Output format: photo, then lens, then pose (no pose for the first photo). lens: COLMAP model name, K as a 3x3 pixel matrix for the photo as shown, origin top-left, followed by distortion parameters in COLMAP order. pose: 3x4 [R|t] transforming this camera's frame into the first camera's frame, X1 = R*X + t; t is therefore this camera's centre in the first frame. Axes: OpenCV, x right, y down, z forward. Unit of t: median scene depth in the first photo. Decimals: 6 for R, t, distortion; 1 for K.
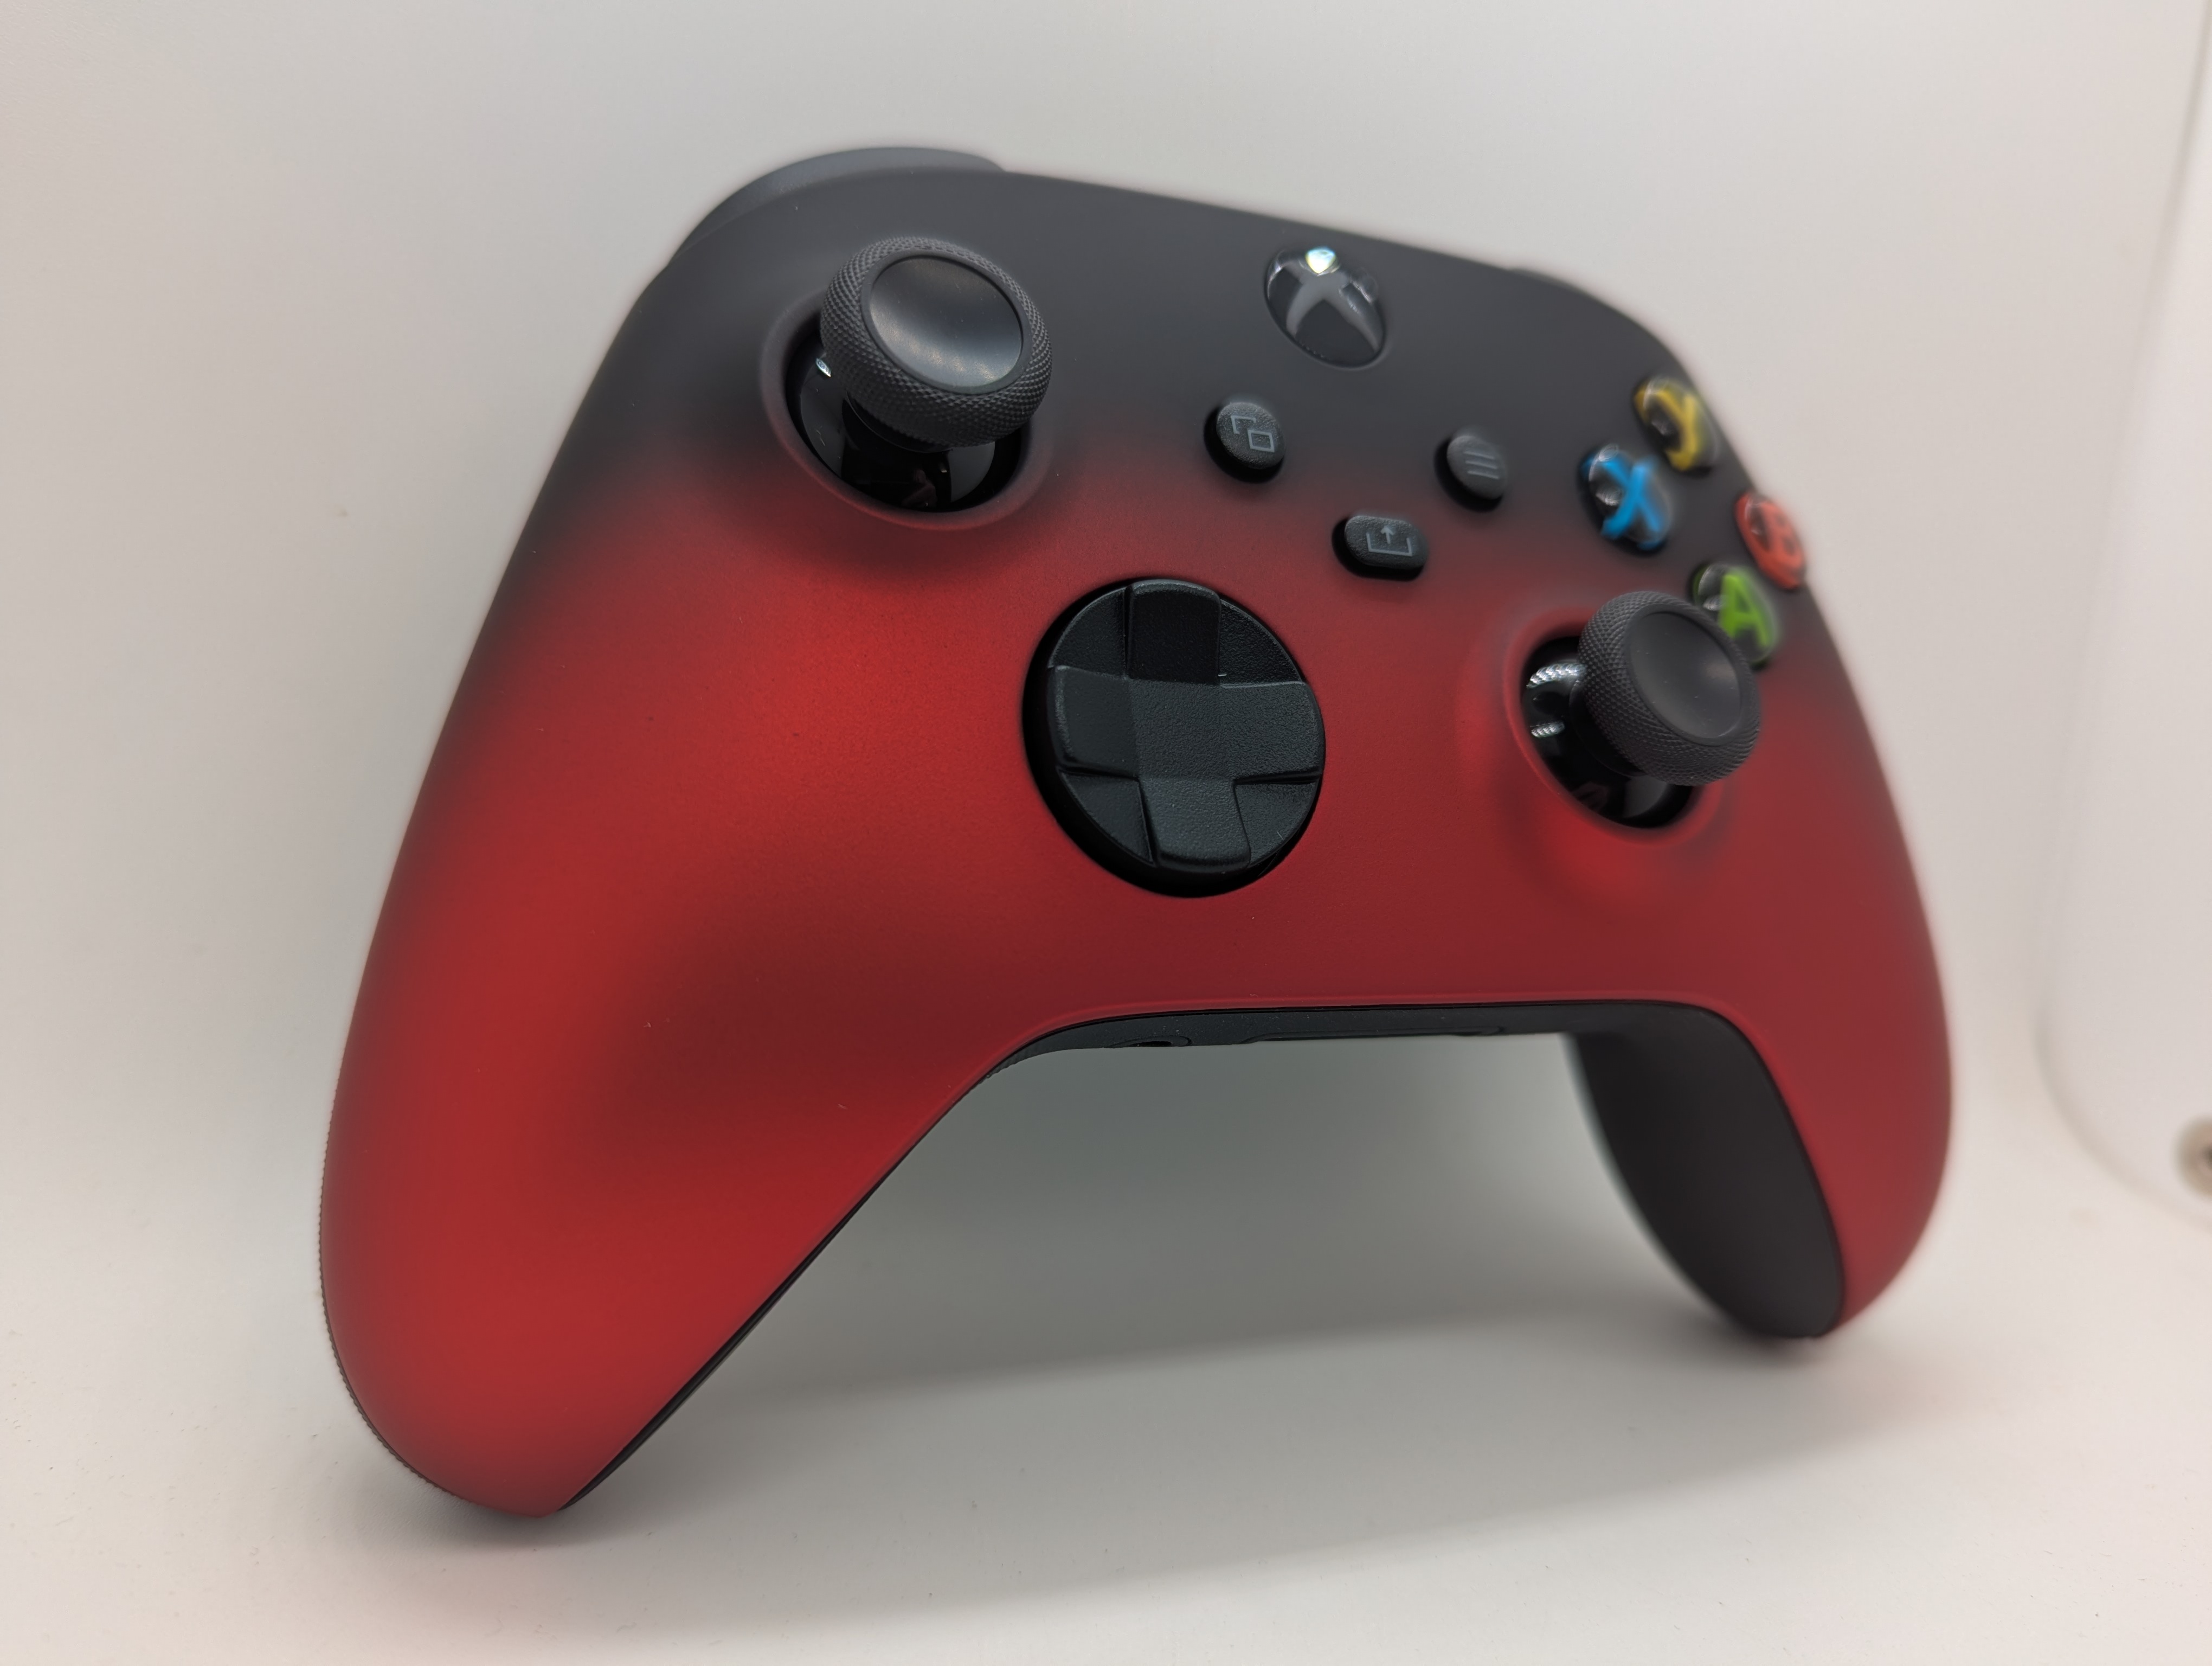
lens RADIAL K [[1713.0, 0, 1138.0], [0, 1713.0, 829.5], [0, 0, 1]] dist [-0.006162, -0.029538]
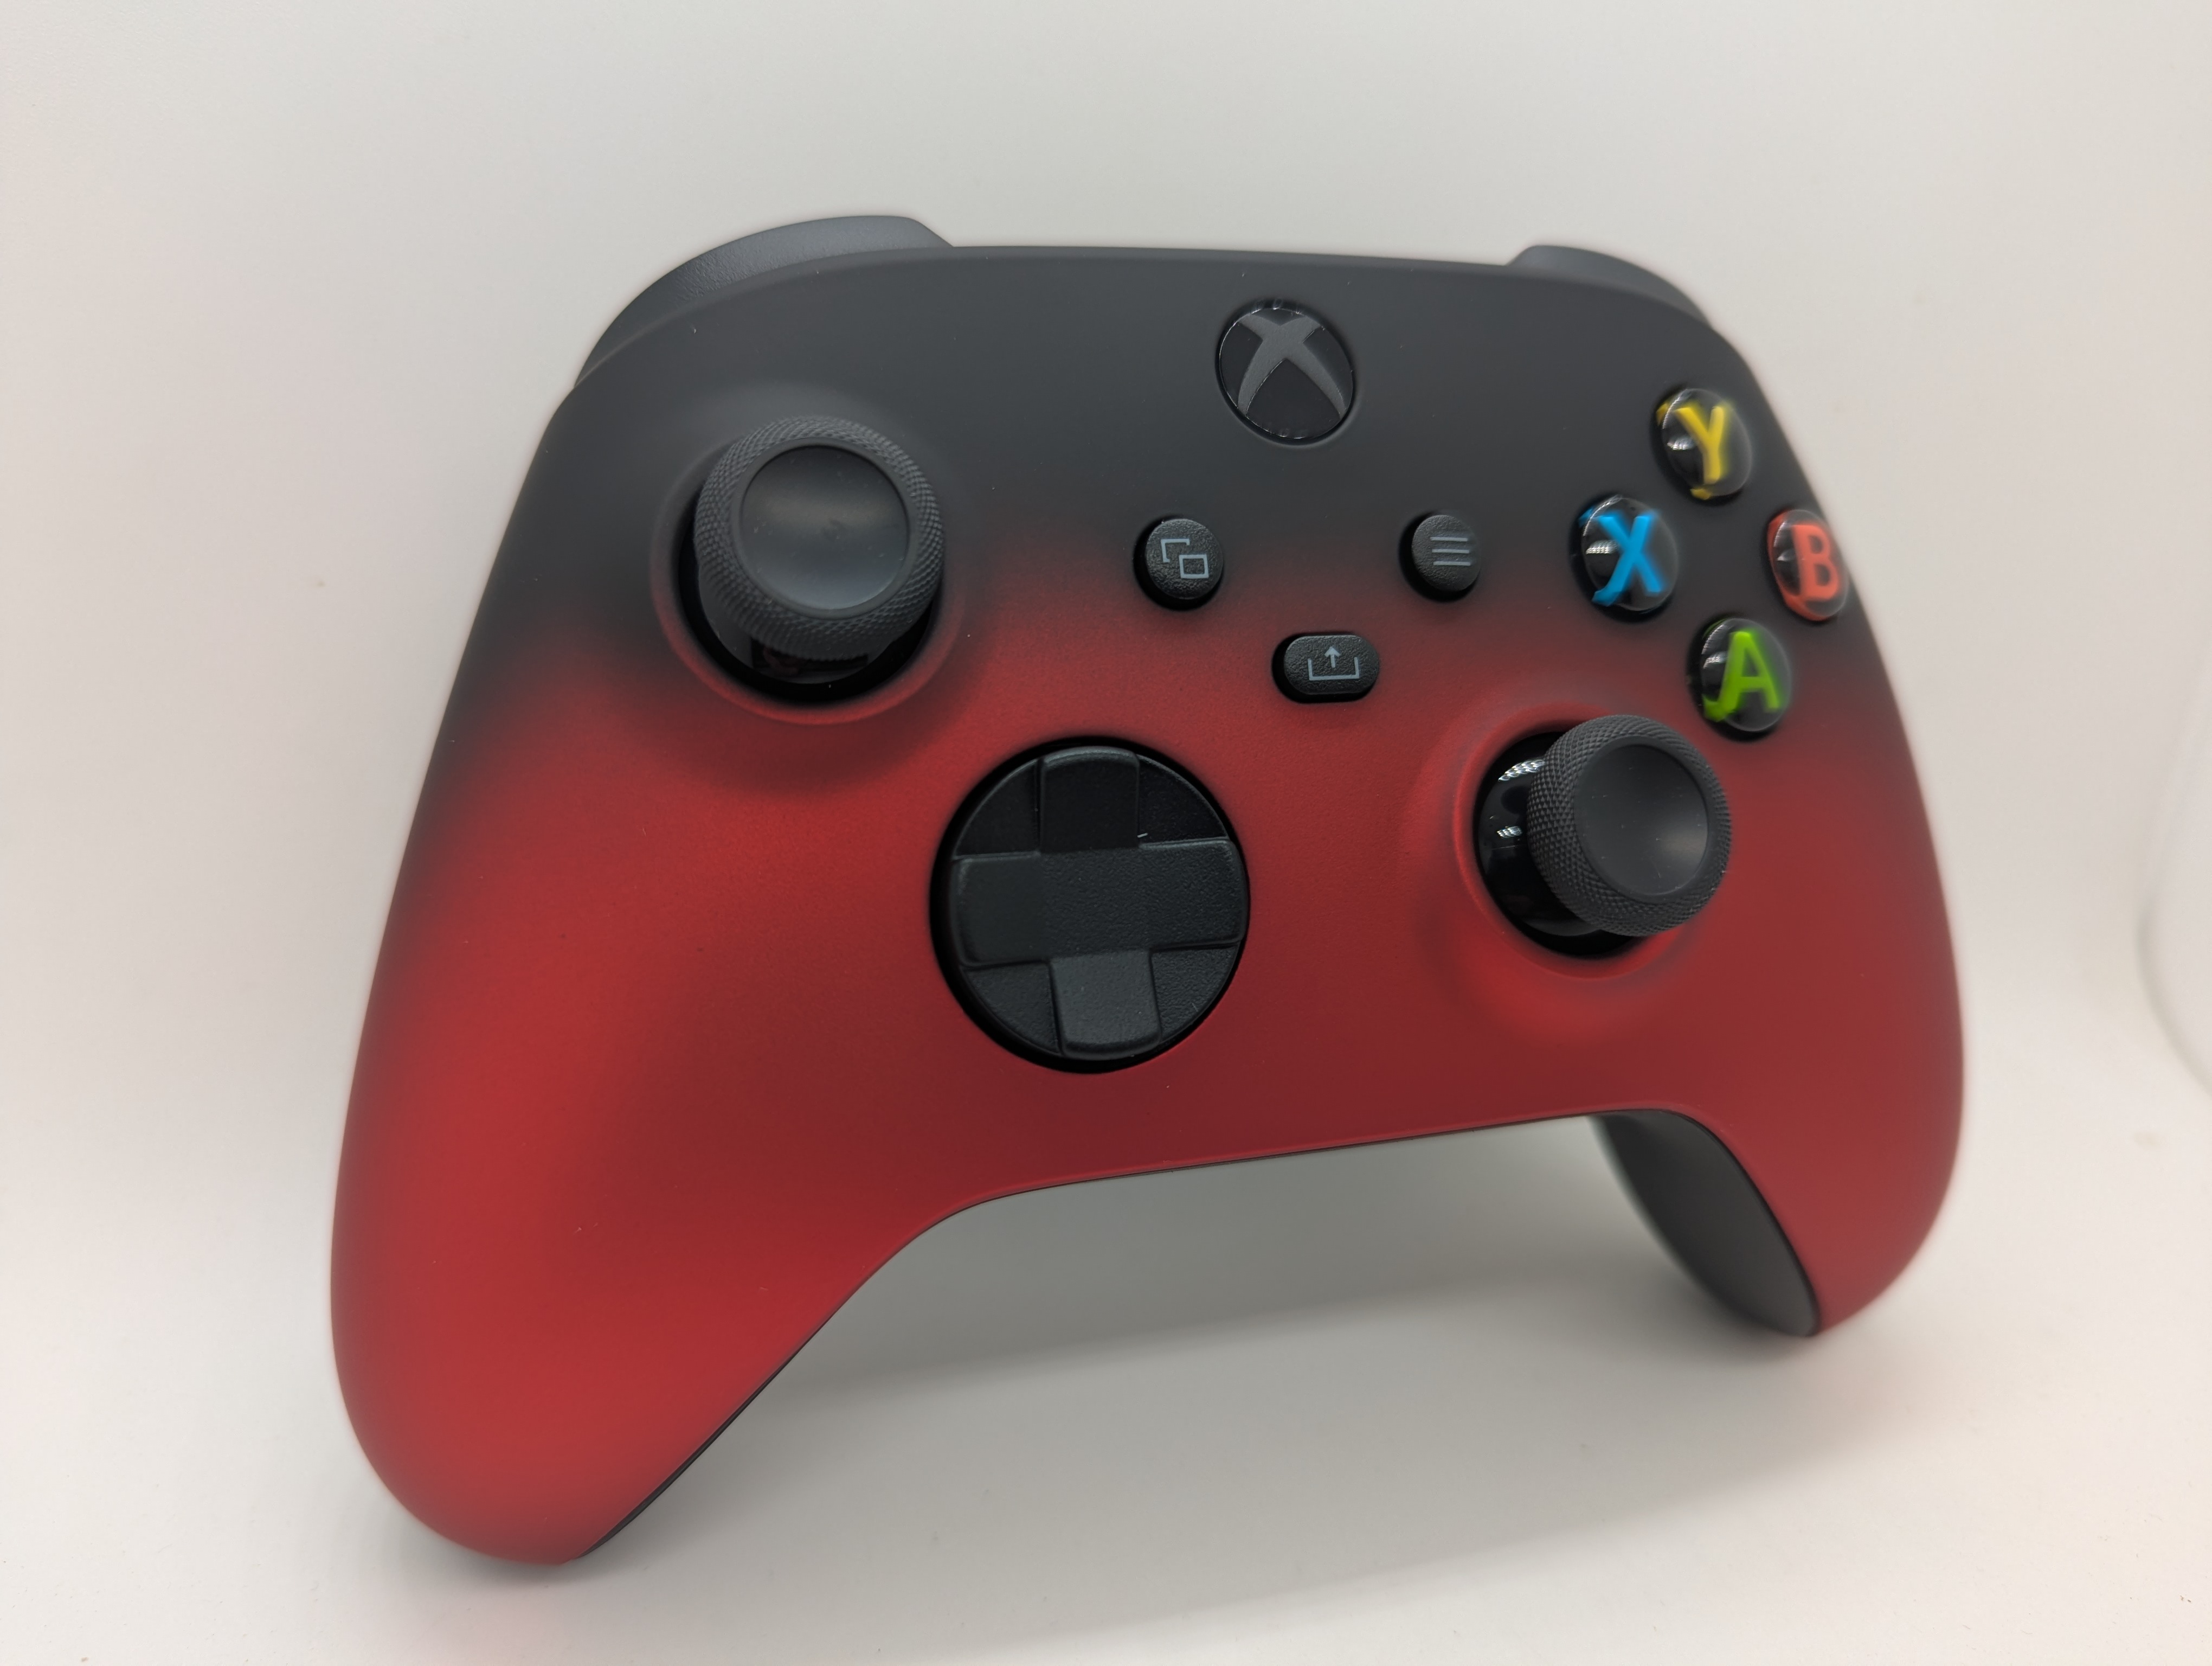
lens RADIAL K [[1713.0, 0, 1084.1], [0, 1713.0, 838.3], [0, 0, 1]] dist [-0.006162, -0.029538]
pose [[0.990585, 0.014904, -0.136083, 0.144319], [0.018733, 0.969948, 0.242590, -0.315675], [0.135609, -0.242855, 0.960537, 0.053385]]
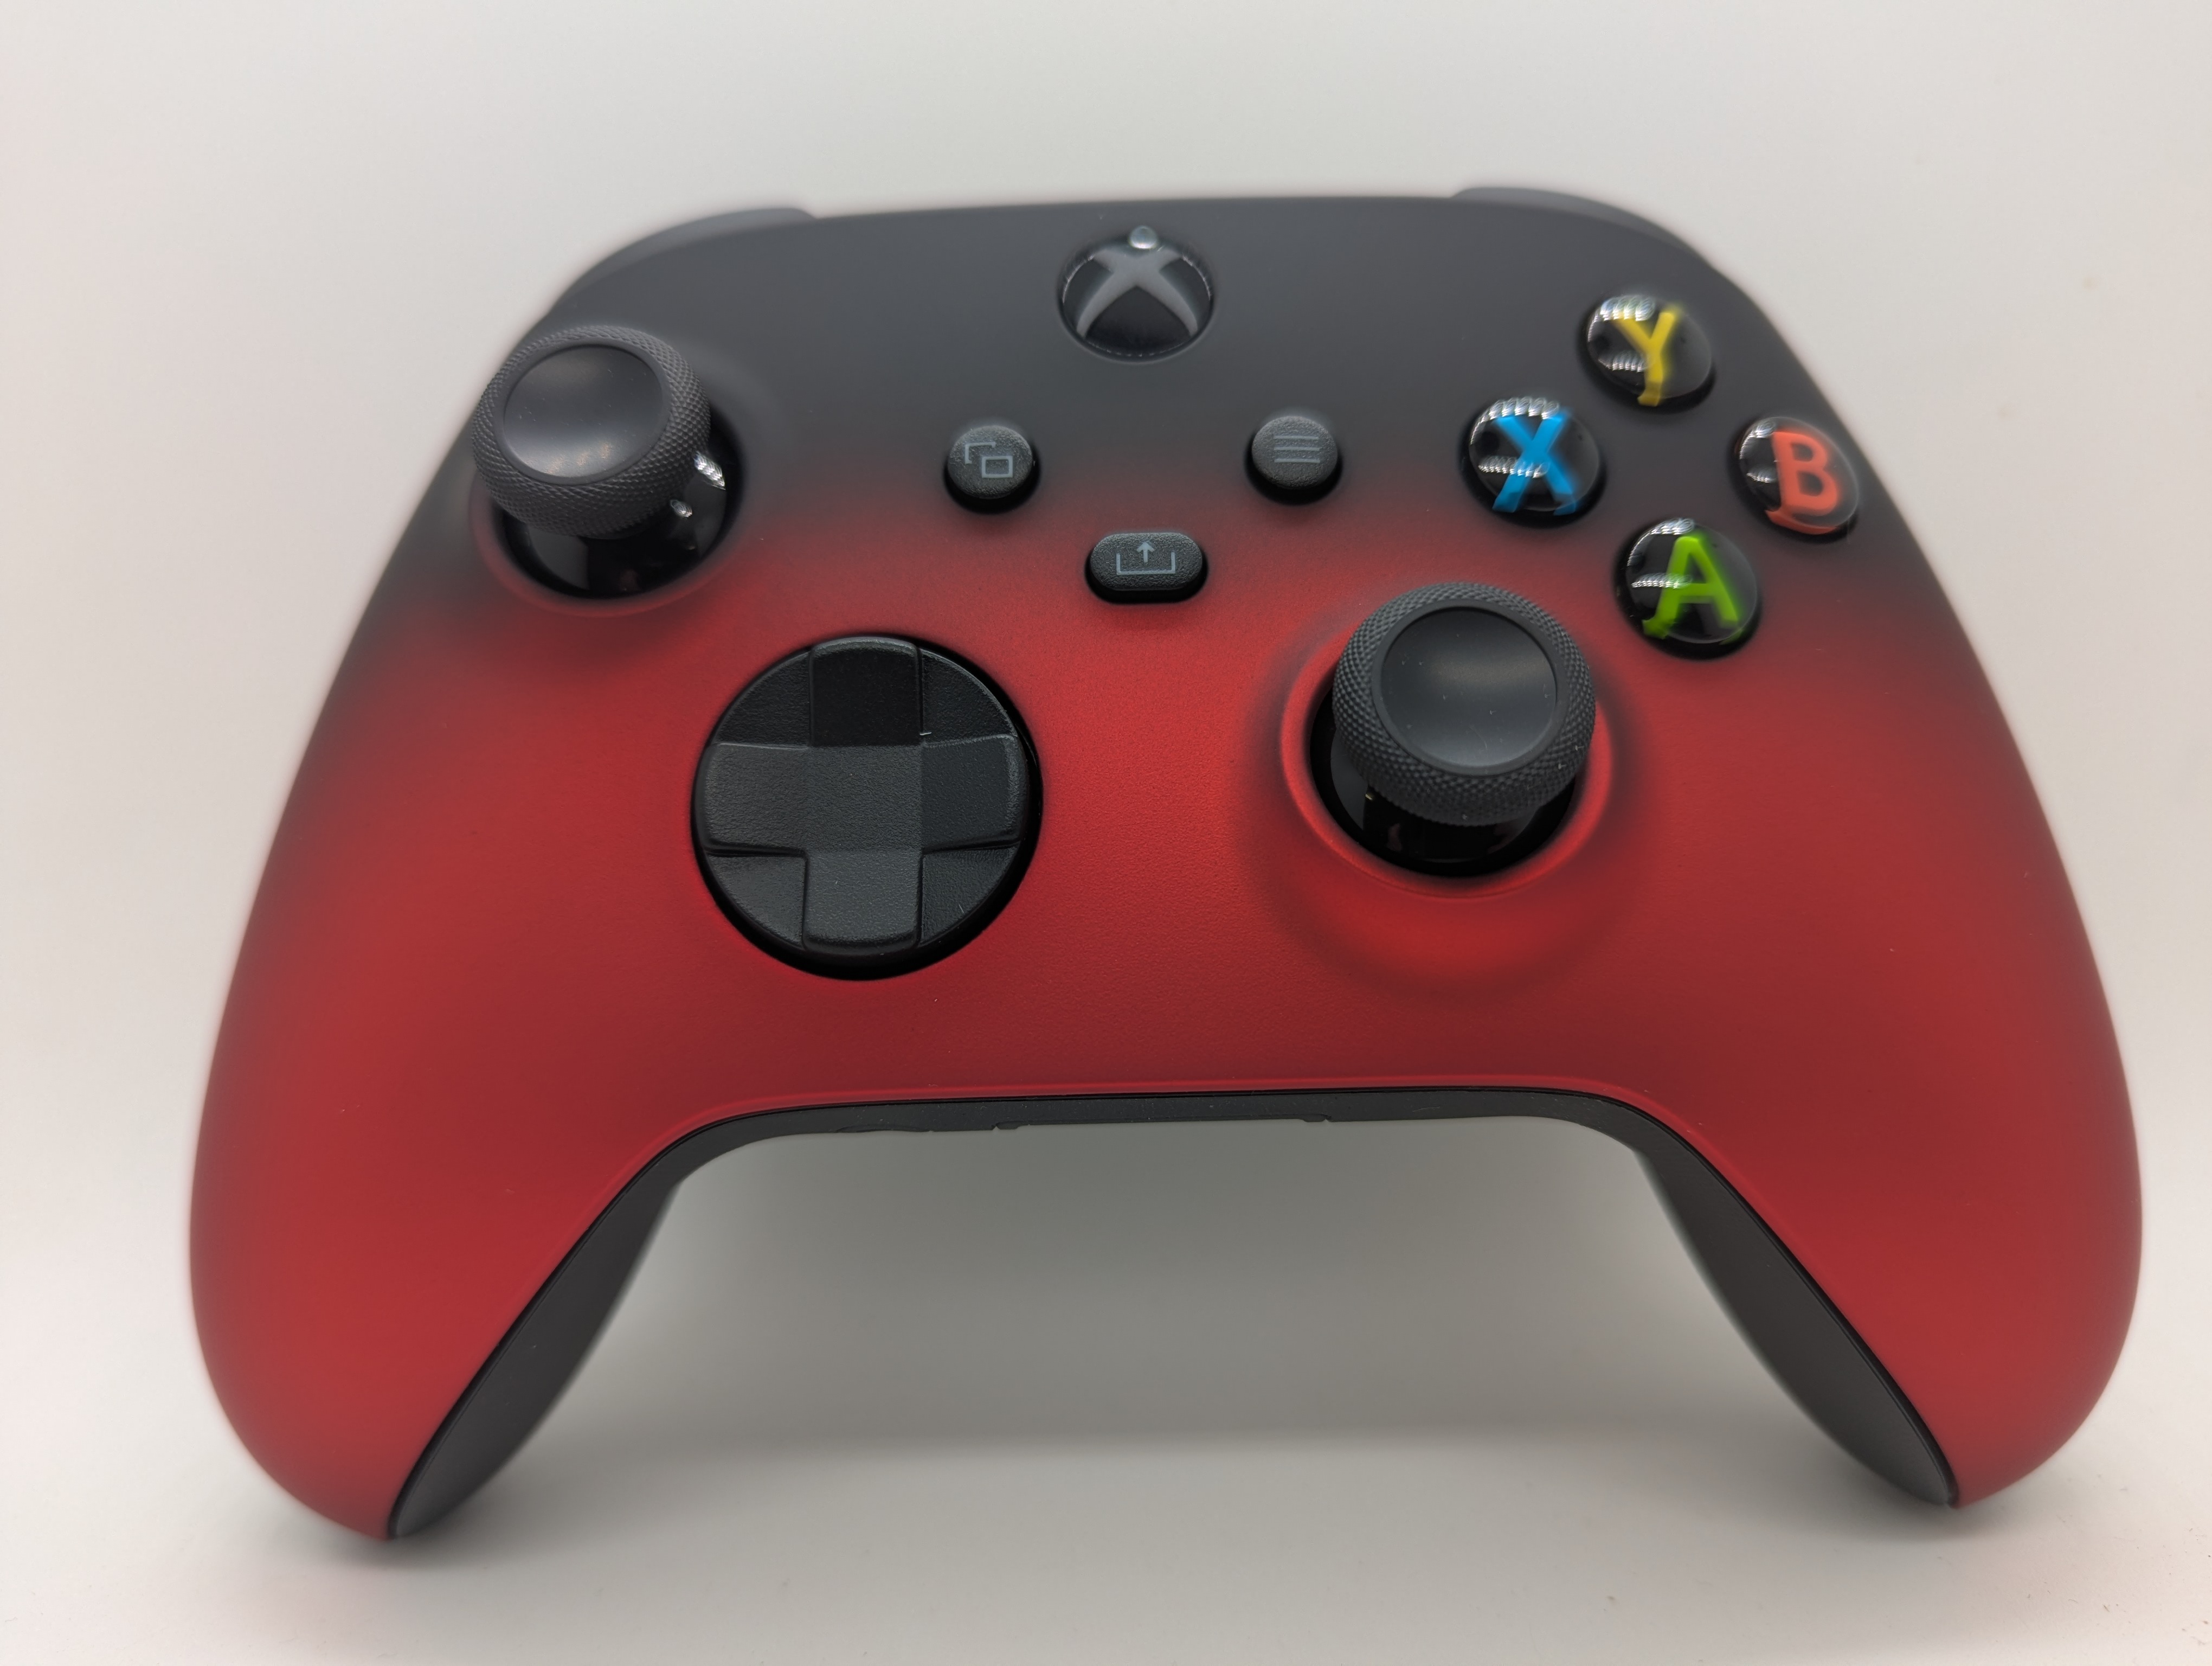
lens RADIAL K [[1713.0, 0, 1097.5], [0, 1713.0, 846.0], [0, 0, 1]] dist [-0.006162, -0.029538]
pose [[0.900815, -0.042934, -0.432076, 0.509019], [0.050514, 0.998705, 0.006078, -0.029978], [0.431255, -0.027301, 0.901817, 0.203345]]
